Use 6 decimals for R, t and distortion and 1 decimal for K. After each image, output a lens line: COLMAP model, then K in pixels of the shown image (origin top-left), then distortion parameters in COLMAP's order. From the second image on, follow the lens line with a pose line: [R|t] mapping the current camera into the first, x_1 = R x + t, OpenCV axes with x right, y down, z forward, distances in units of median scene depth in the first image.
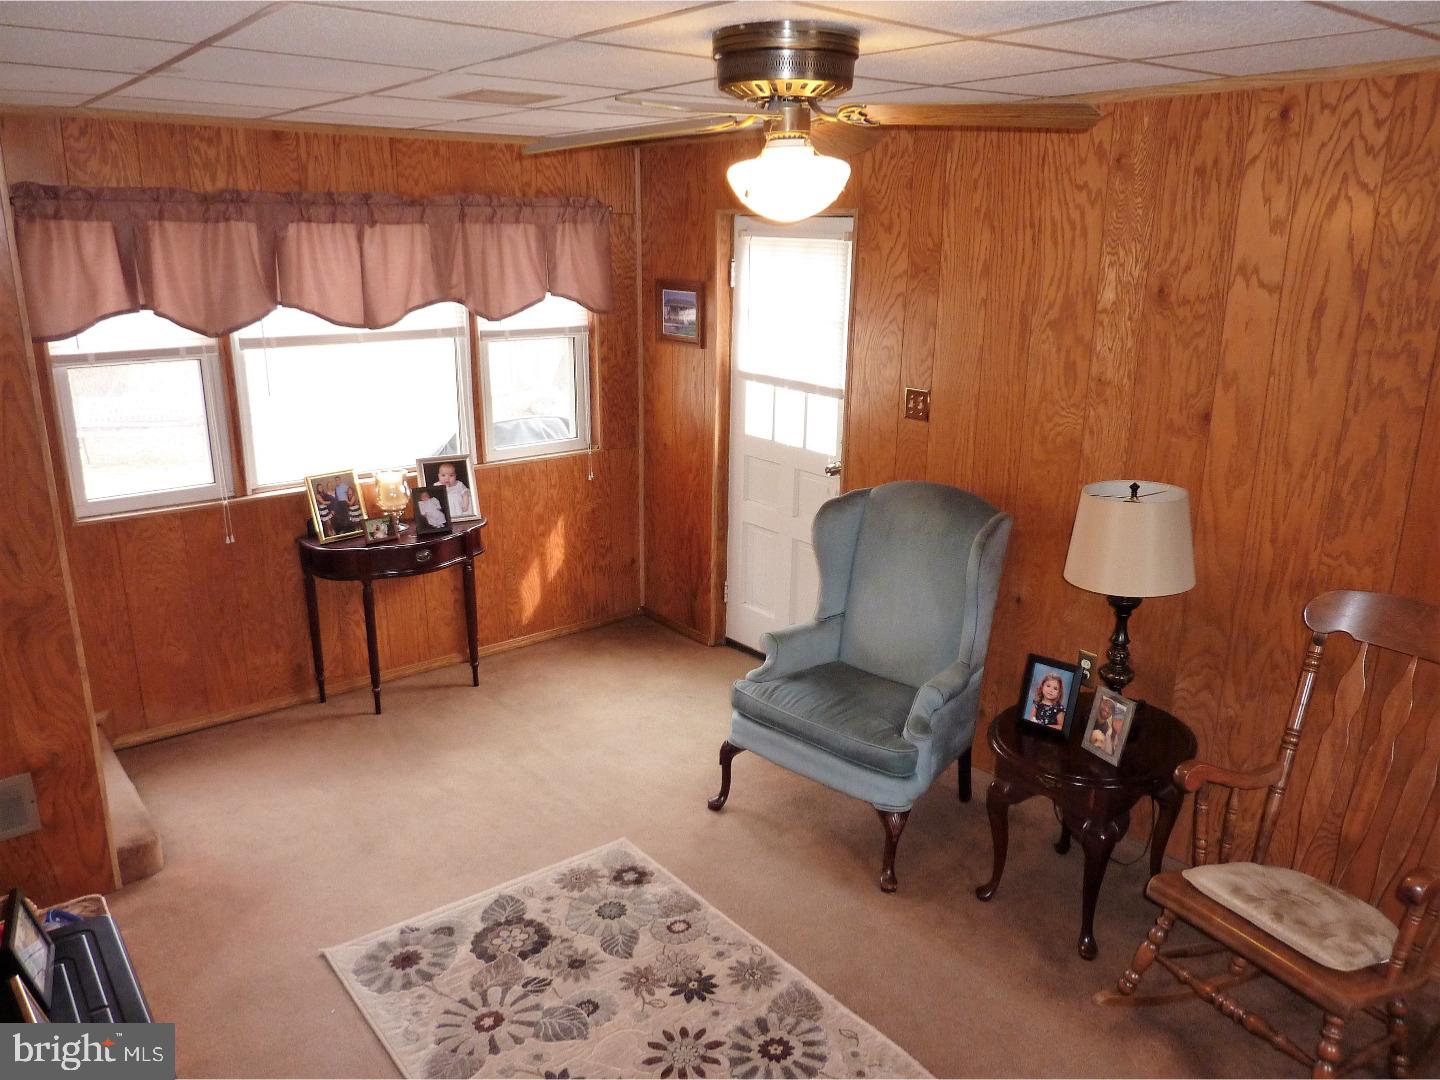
lens RADIAL K [[1071.2, 0, 722.6], [0, 1071.2, 538.4], [0, 0, 1]] dist [-0.009398, -0.016416]
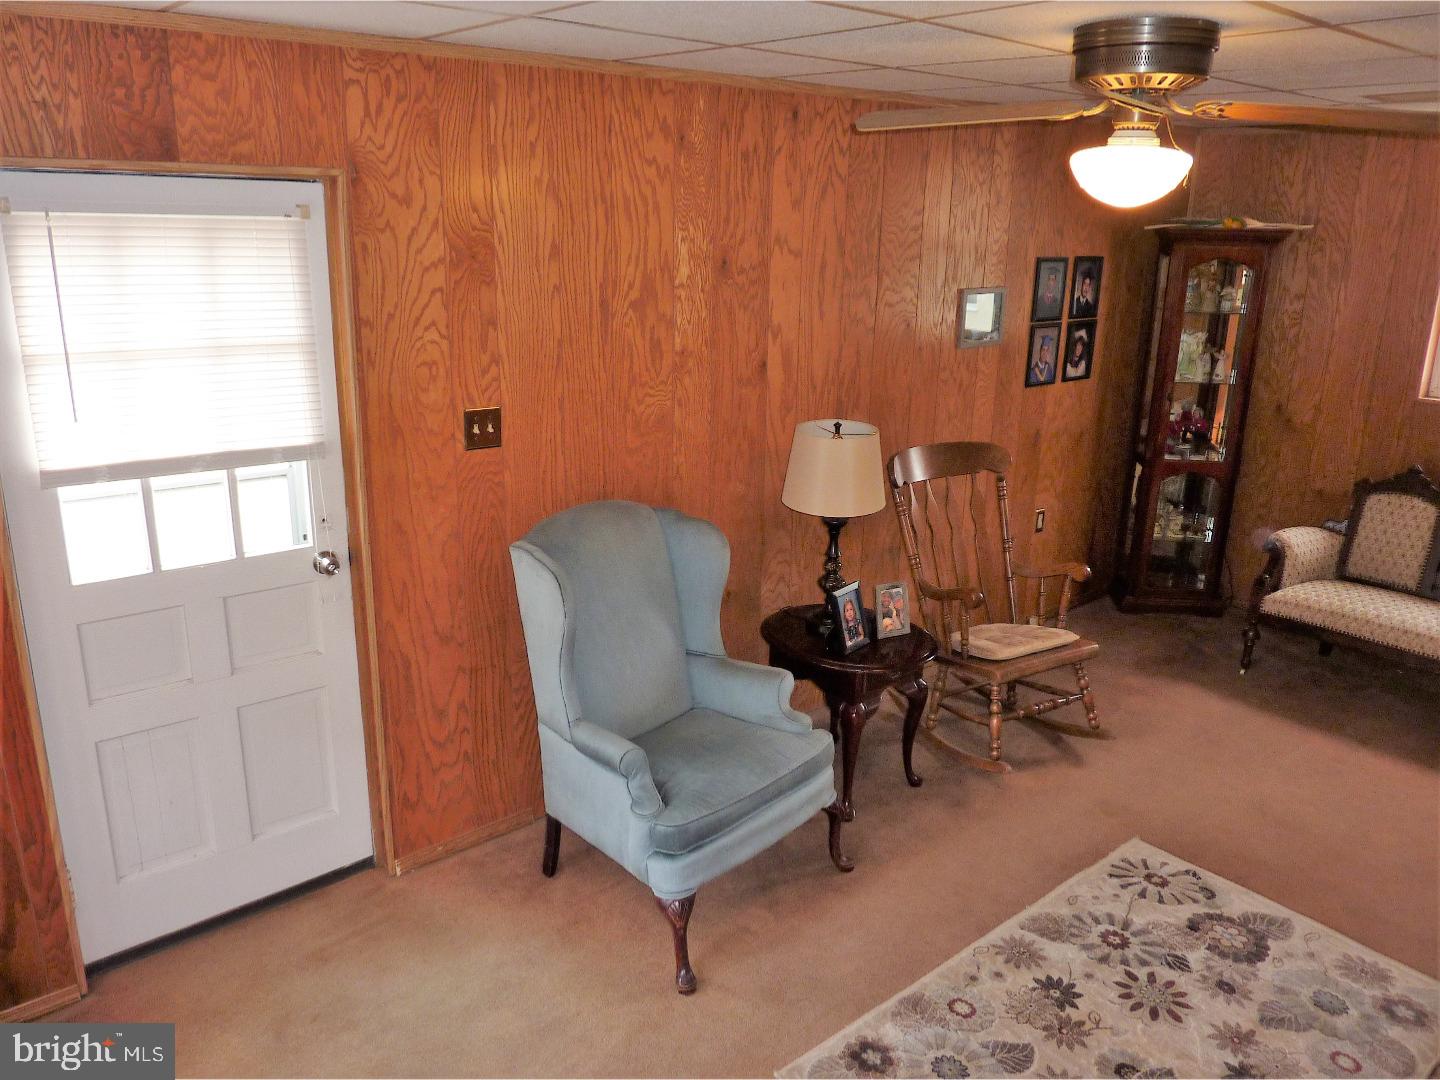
lens RADIAL K [[1071.2, 0, 724.0], [0, 1071.2, 541.3], [0, 0, 1]] dist [-0.009398, -0.016416]
pose [[-0.017757, -0.298719, 0.954176, -0.713868], [0.259512, 0.920244, 0.292925, -0.281436], [-0.965577, 0.252821, 0.061181, 0.972642]]
